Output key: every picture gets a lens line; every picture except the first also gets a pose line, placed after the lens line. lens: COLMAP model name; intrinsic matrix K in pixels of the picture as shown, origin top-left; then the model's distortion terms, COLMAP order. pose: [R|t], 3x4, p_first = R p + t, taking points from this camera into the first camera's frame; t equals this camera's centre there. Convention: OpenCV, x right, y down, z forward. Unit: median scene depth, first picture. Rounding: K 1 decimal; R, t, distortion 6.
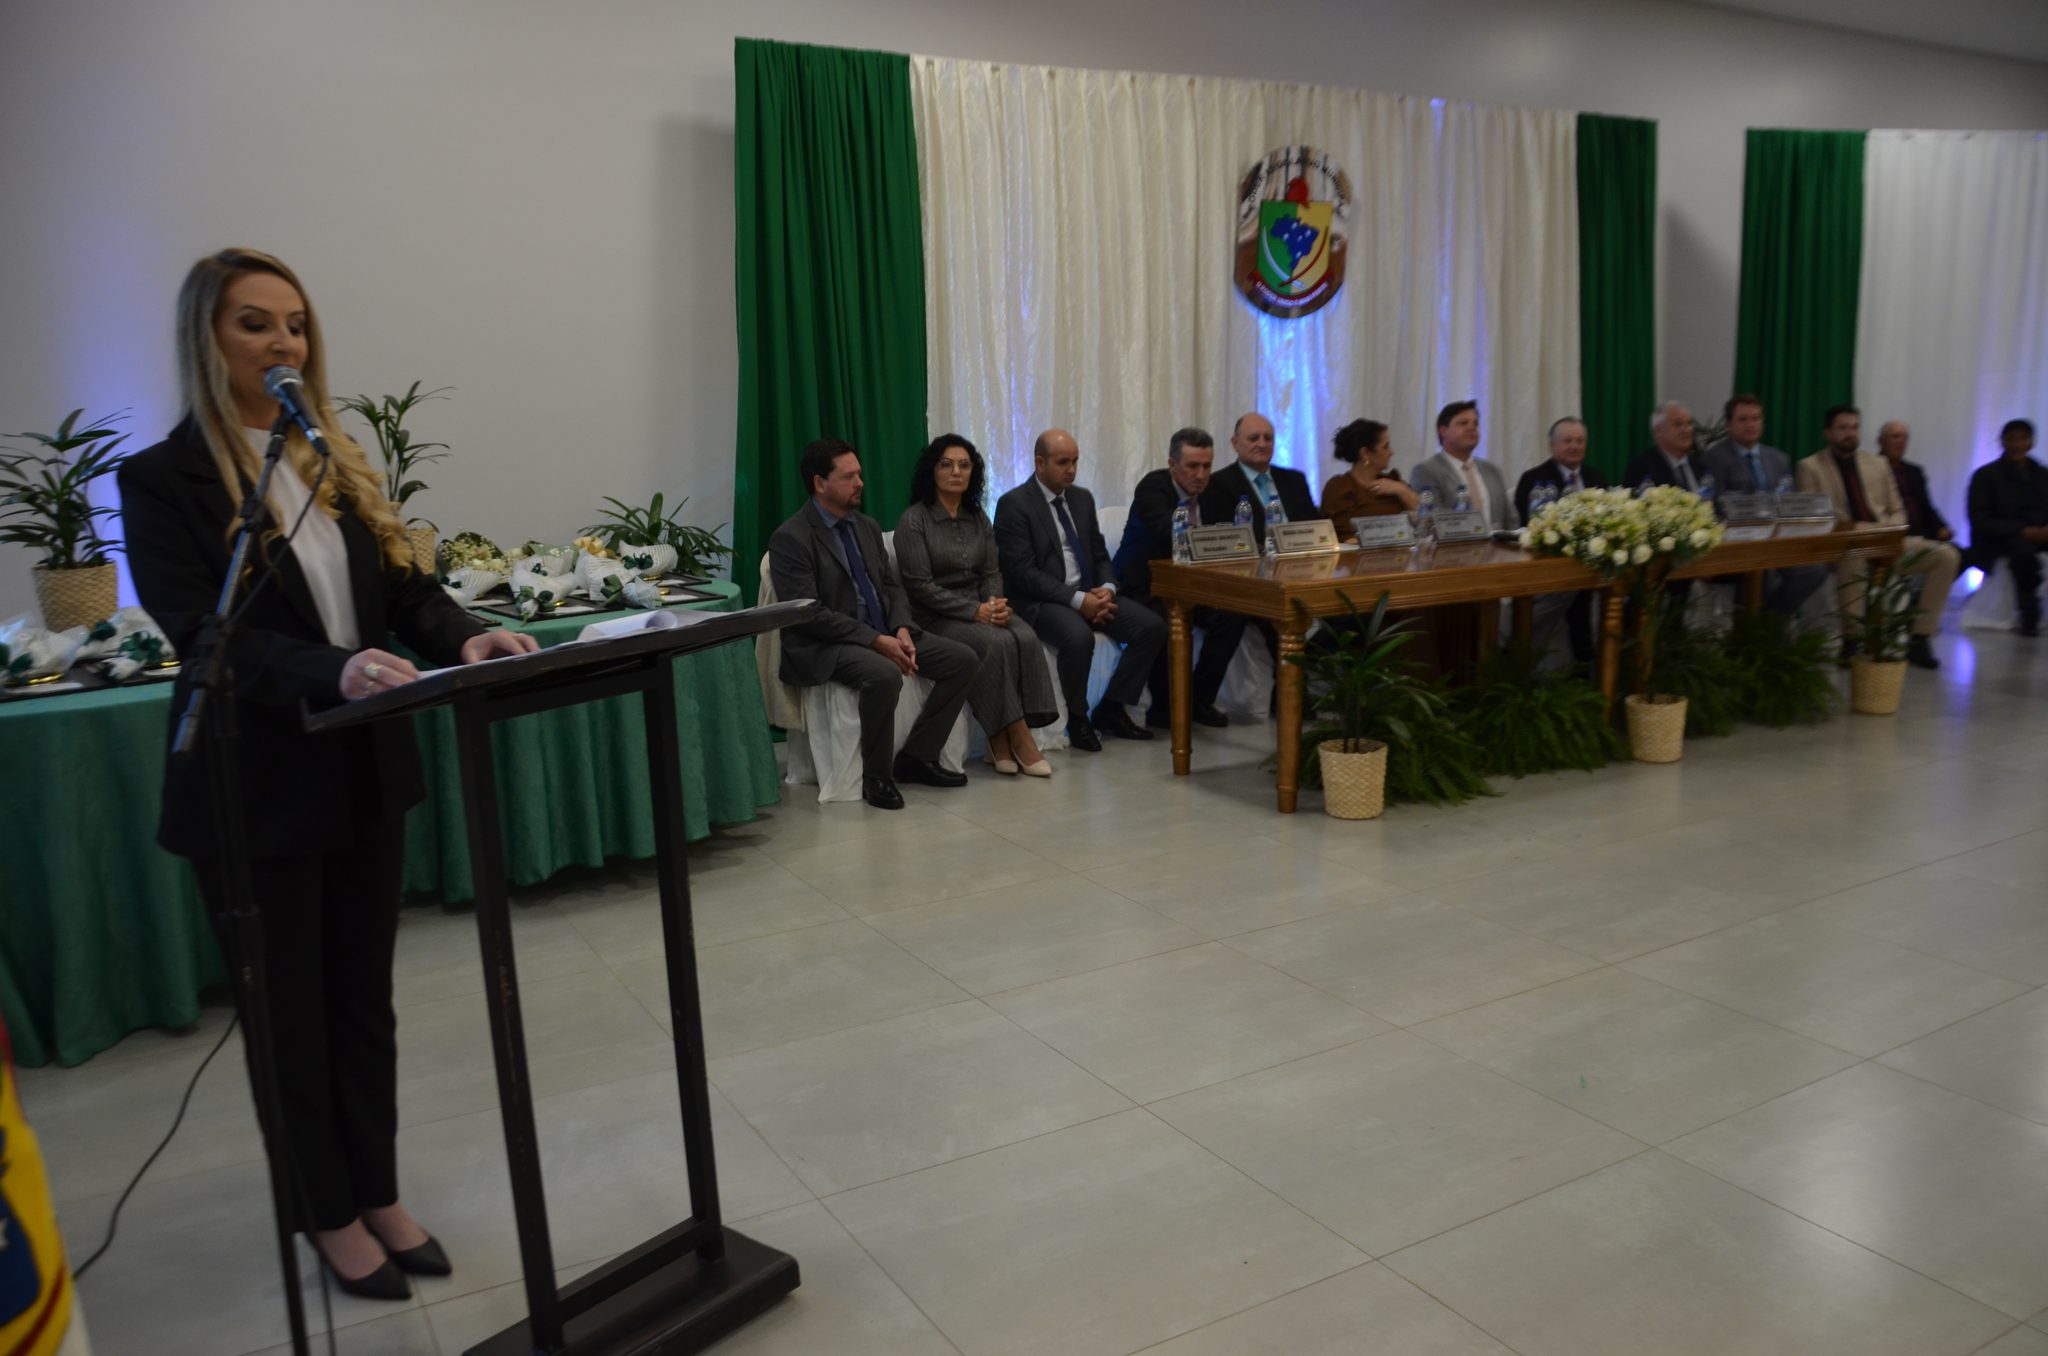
lens RADIAL K [[1592.7, 0, 1034.2], [0, 1592.7, 744.5], [0, 0, 1]] dist [-0.164090, 0.118408]
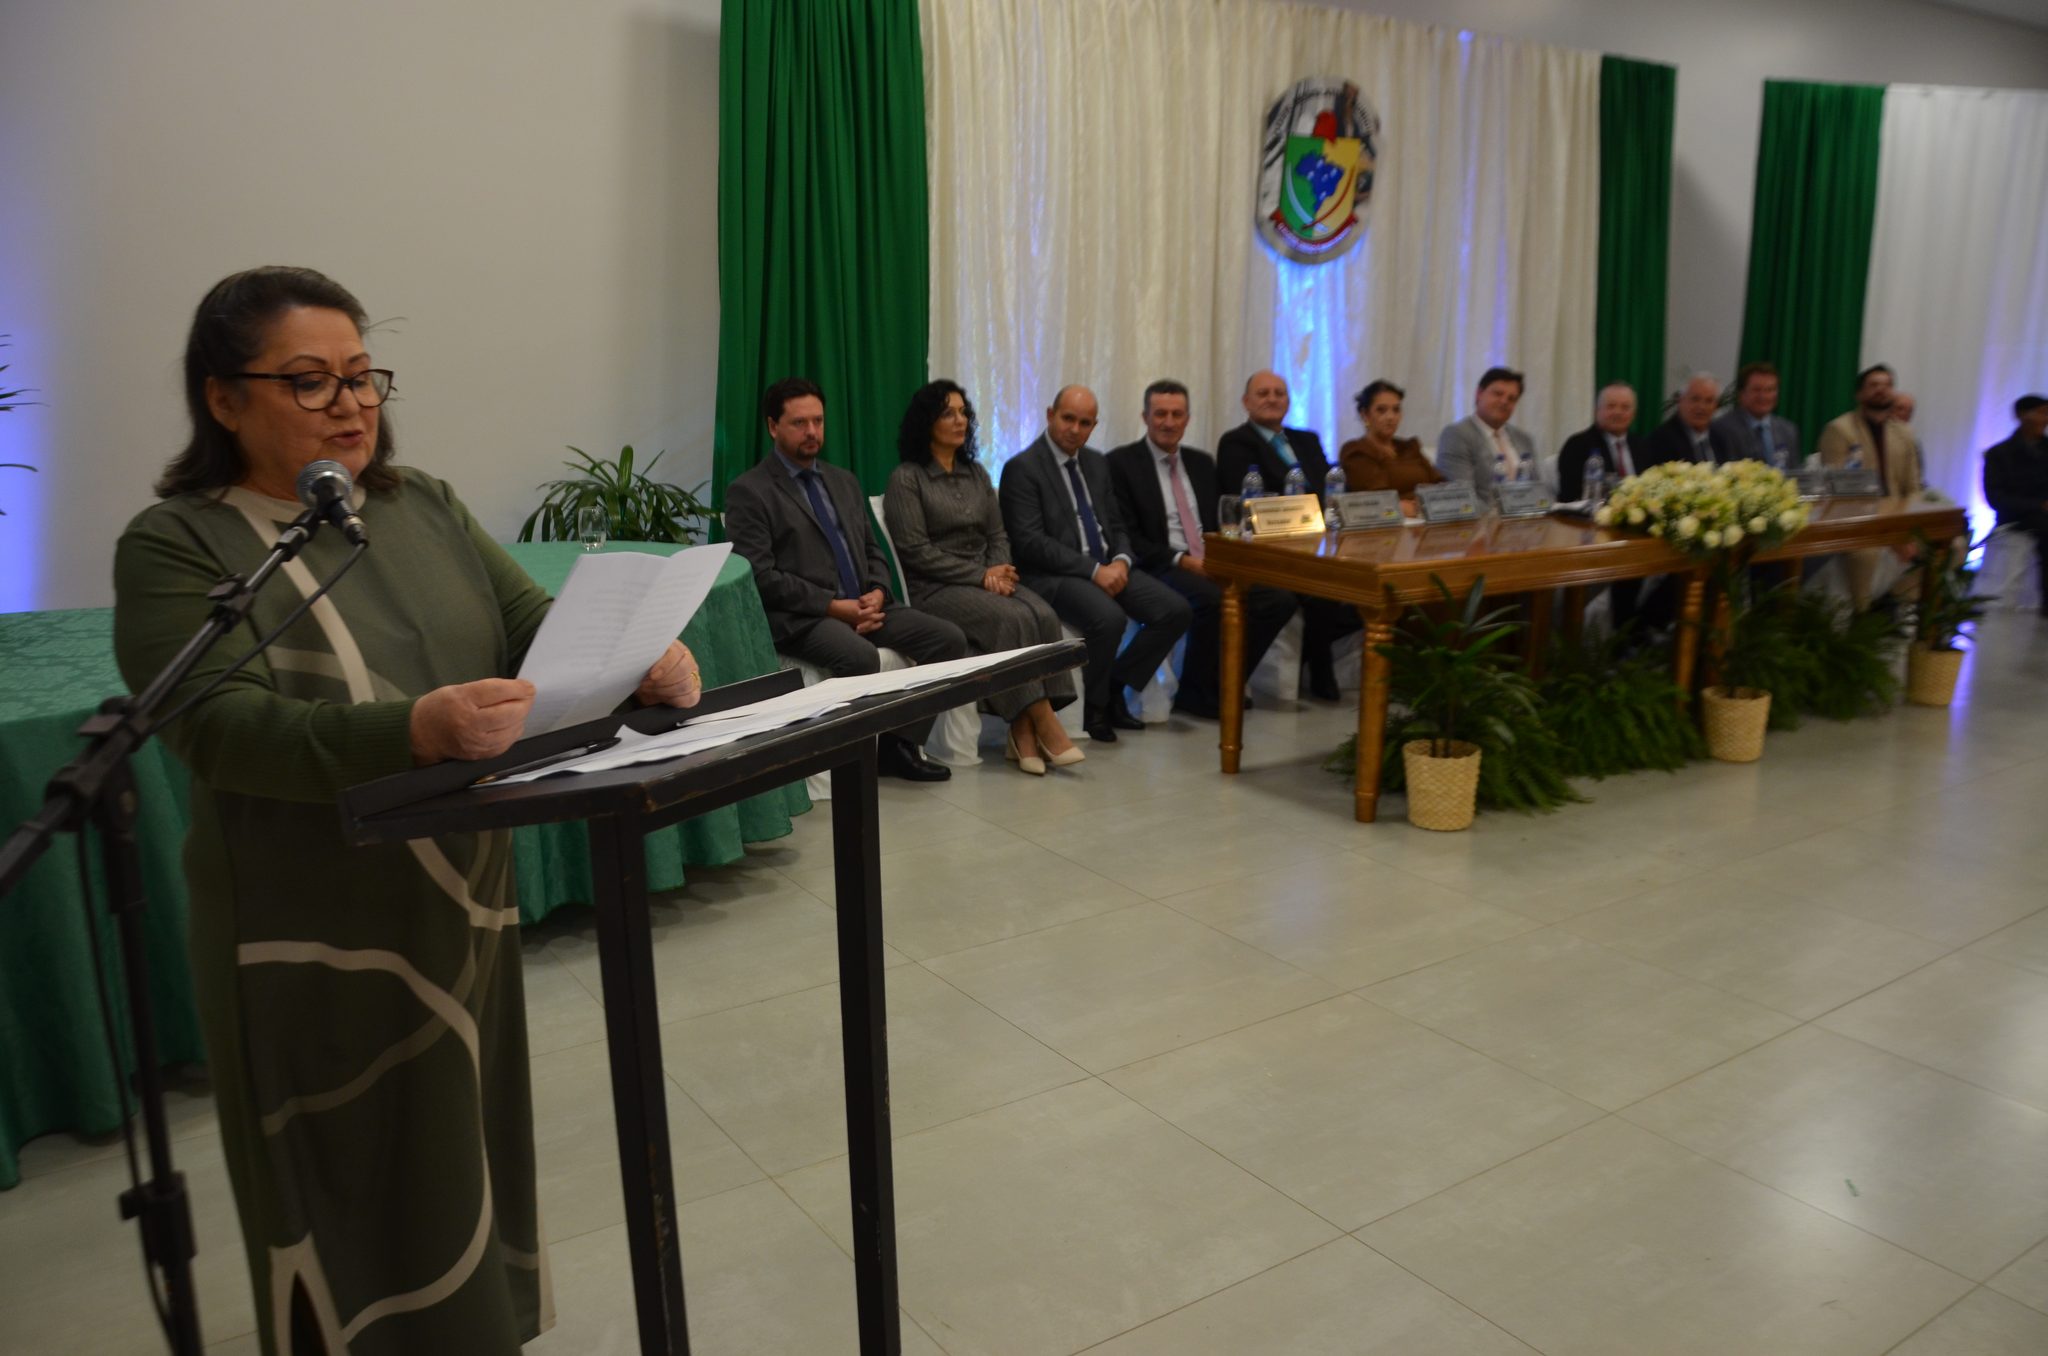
lens RADIAL K [[1576.9, 0, 1016.1], [0, 1576.9, 744.9], [0, 0, 1]] dist [-0.166494, 0.115729]
pose [[0.997334, 0.004236, 0.072845, -0.083267], [-0.006757, 0.999385, 0.034401, -0.024253], [-0.072655, -0.034802, 0.996750, 0.116519]]
